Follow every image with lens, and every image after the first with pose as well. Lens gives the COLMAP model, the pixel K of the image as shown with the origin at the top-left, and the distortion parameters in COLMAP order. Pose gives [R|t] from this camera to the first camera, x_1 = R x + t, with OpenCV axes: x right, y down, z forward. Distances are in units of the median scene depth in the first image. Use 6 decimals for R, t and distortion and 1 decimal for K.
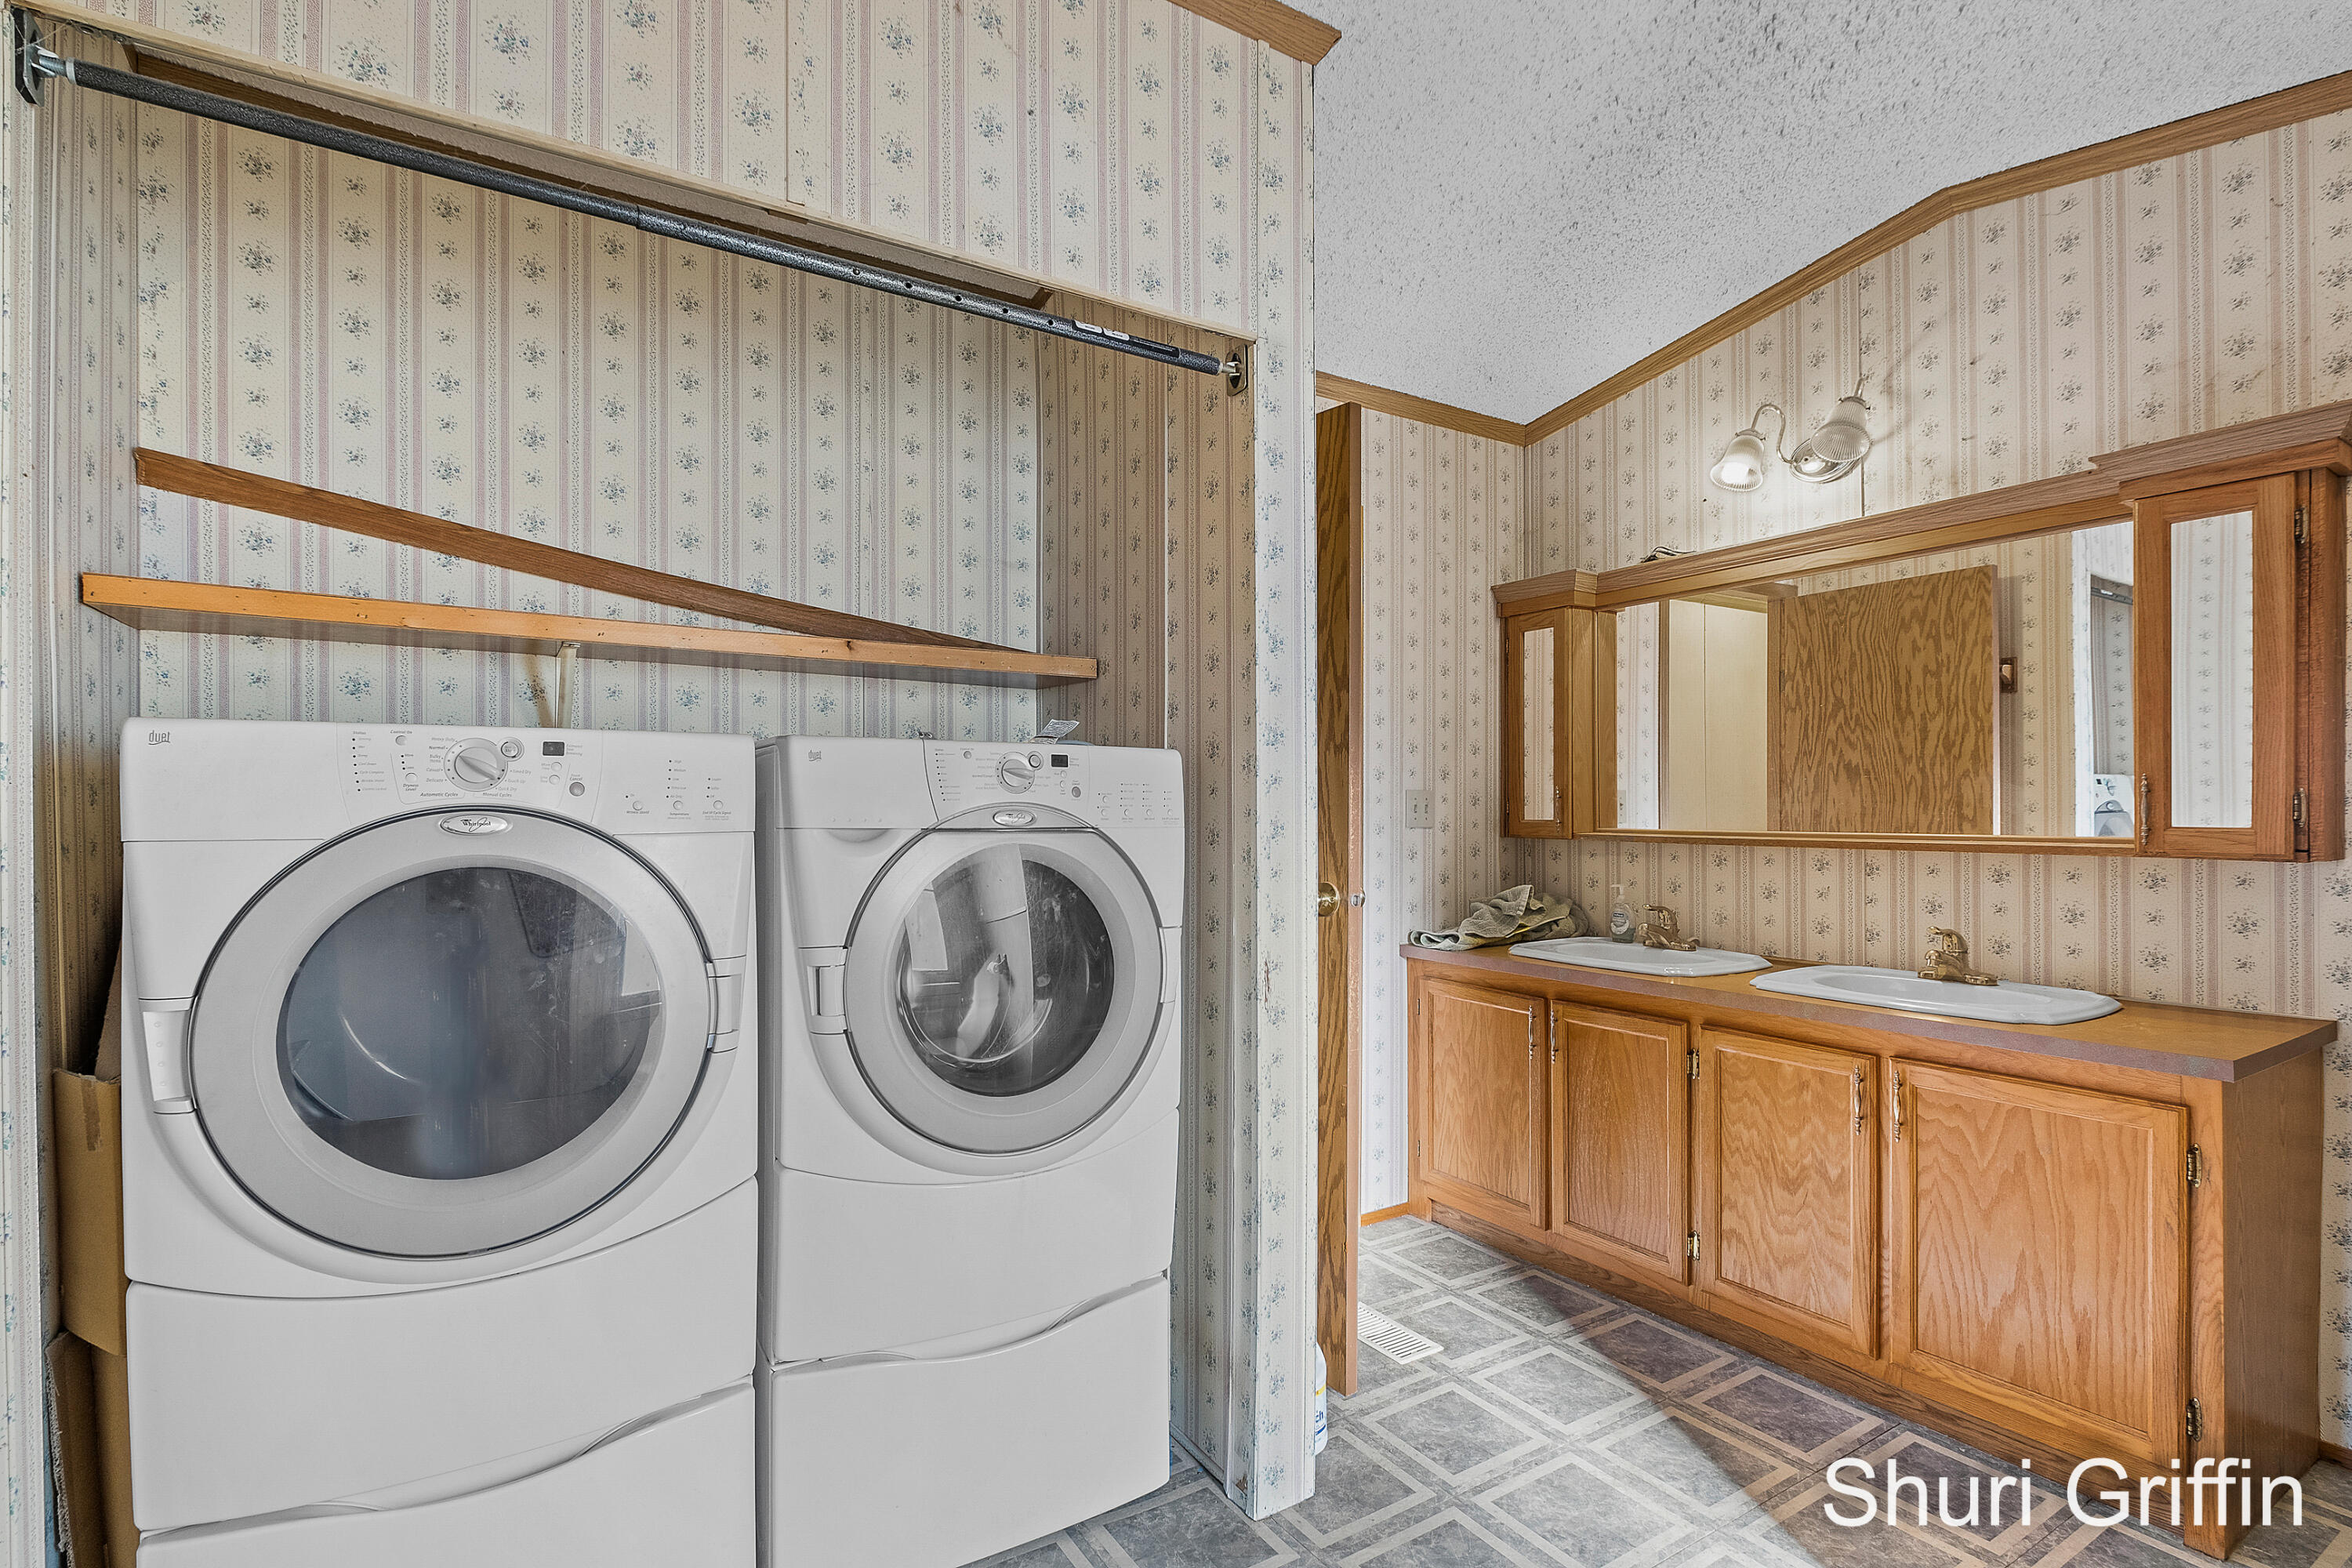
lens RADIAL K [[1162.4, 0, 1114.9], [0, 1162.4, 806.3], [0, 0, 1]] dist [-0.002382, -0.002593]
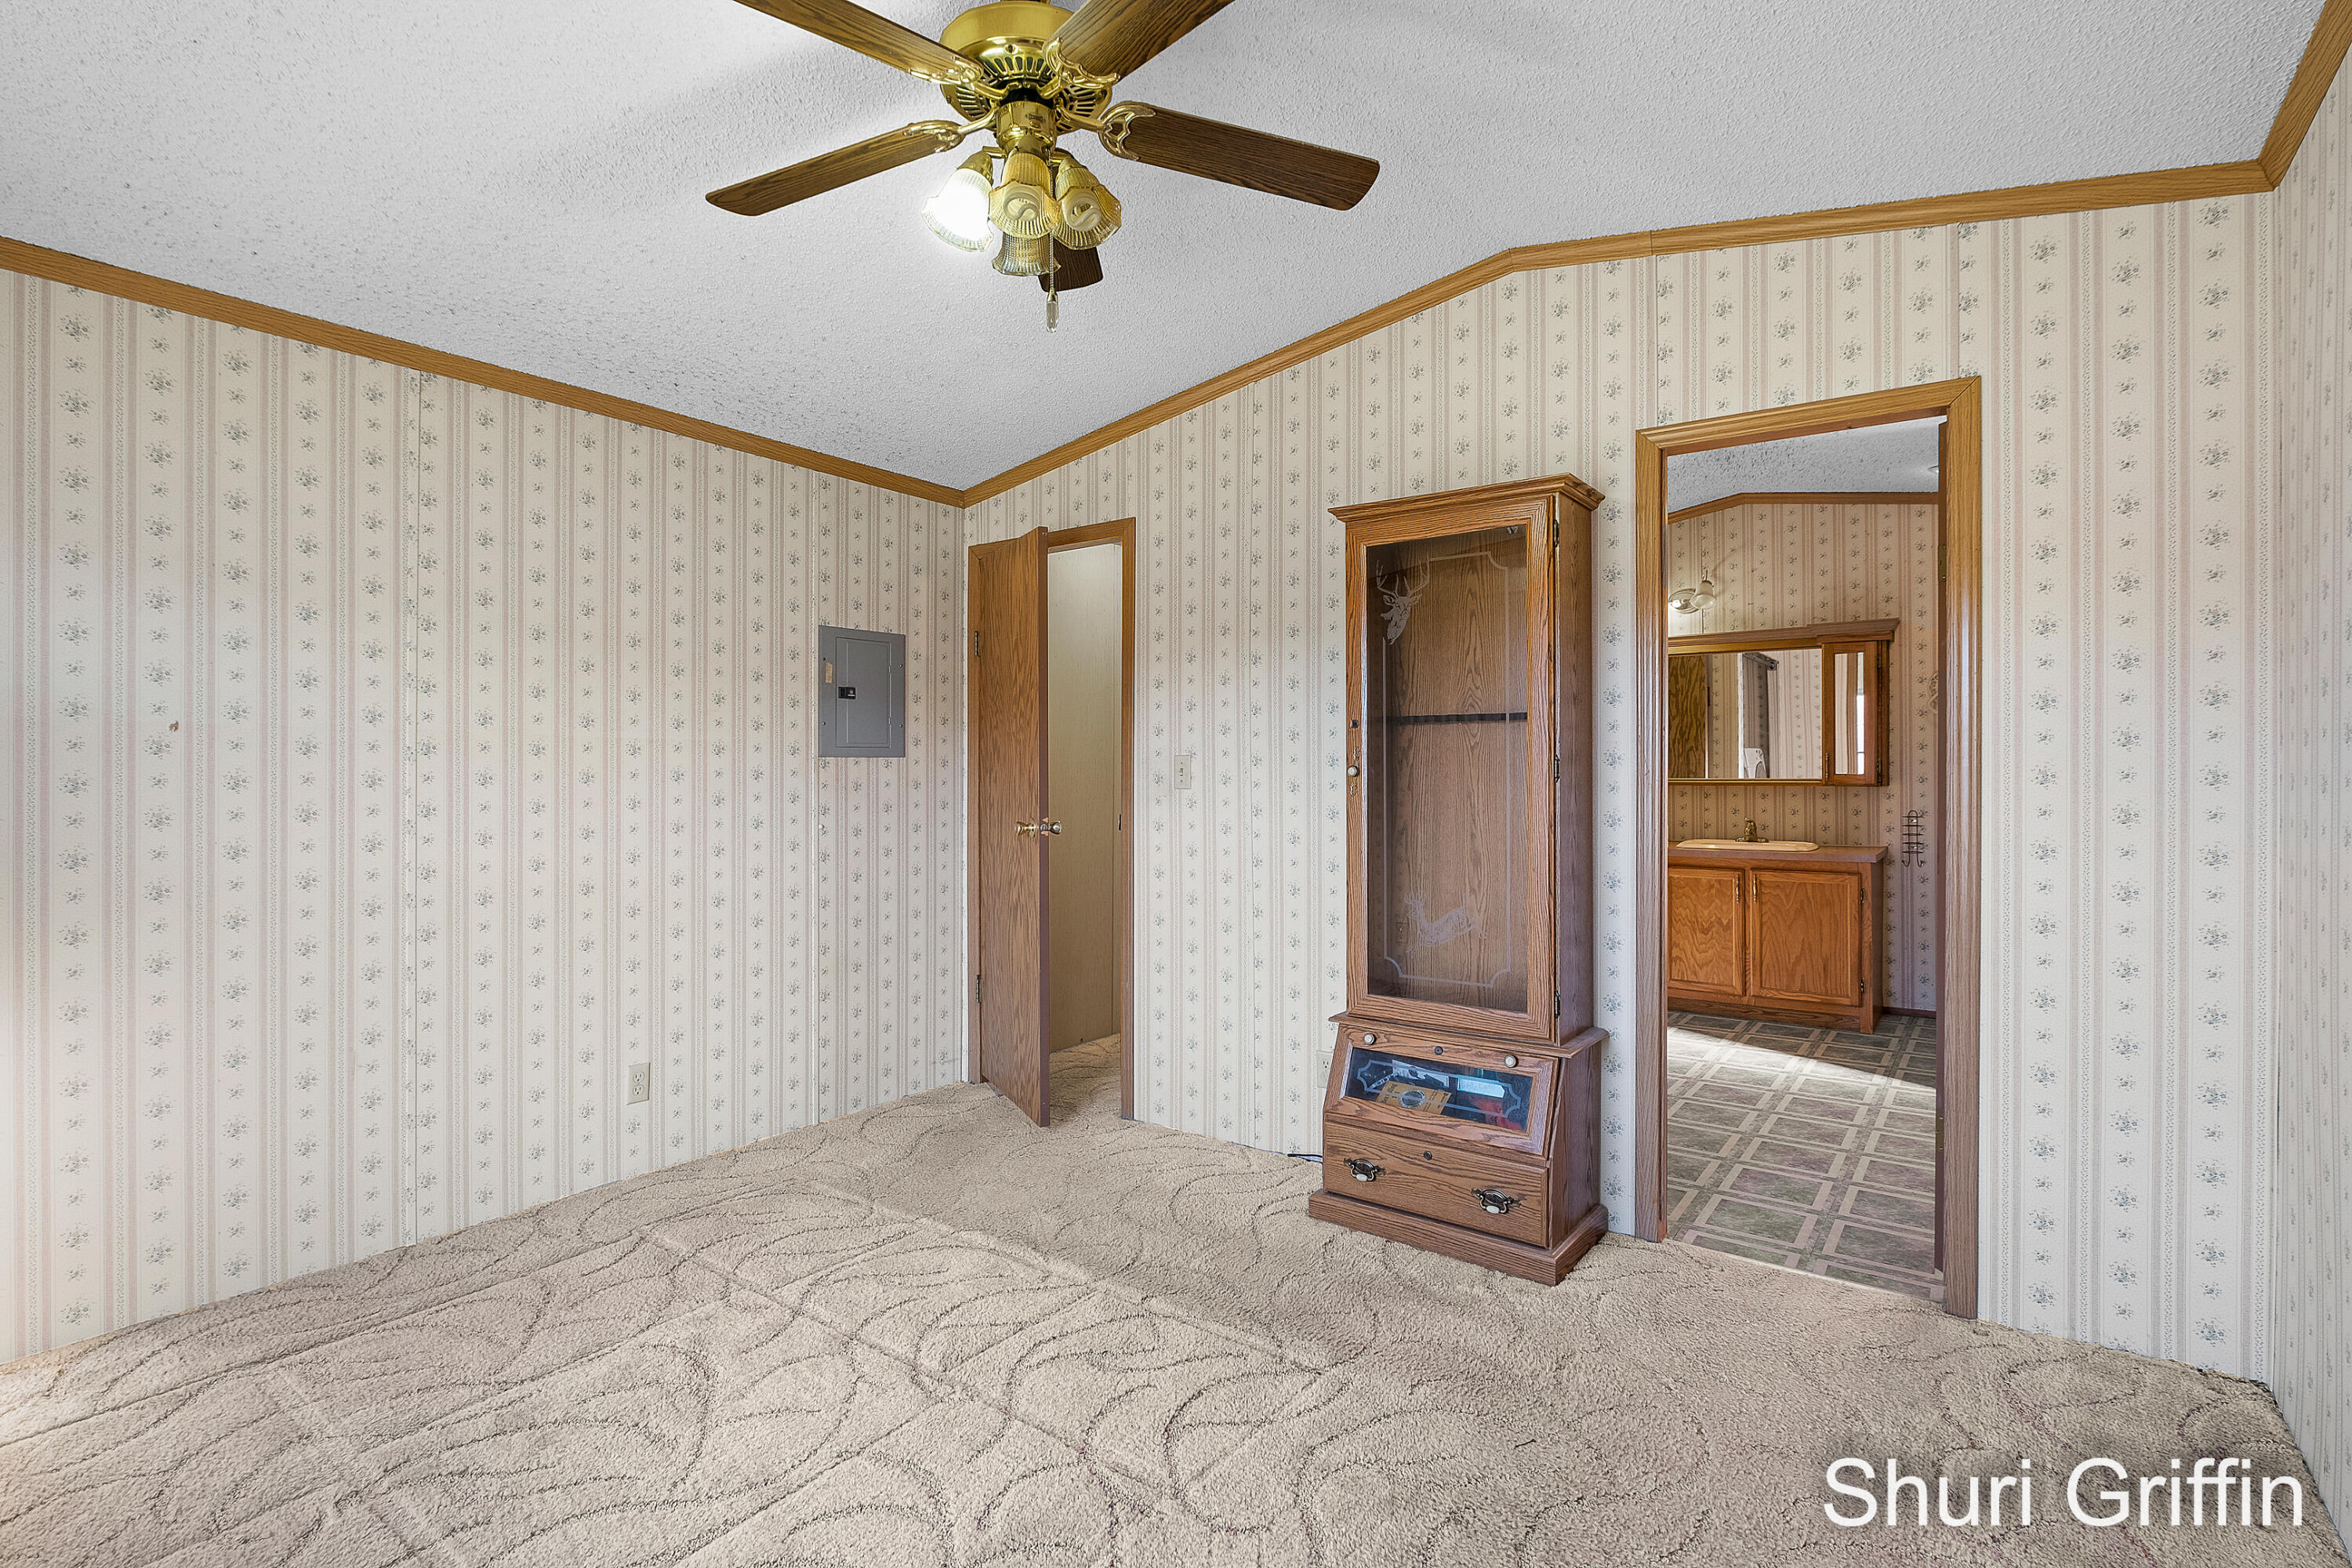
lens RADIAL K [[1162.4, 0, 1168.6], [0, 1162.4, 768.5], [0, 0, 1]] dist [-0.002382, -0.002593]
pose [[0.925265, -0.006461, 0.379267, -1.285899], [0.004639, 0.999973, 0.005717, -0.013960], [-0.379294, -0.003531, 0.925270, -0.732838]]
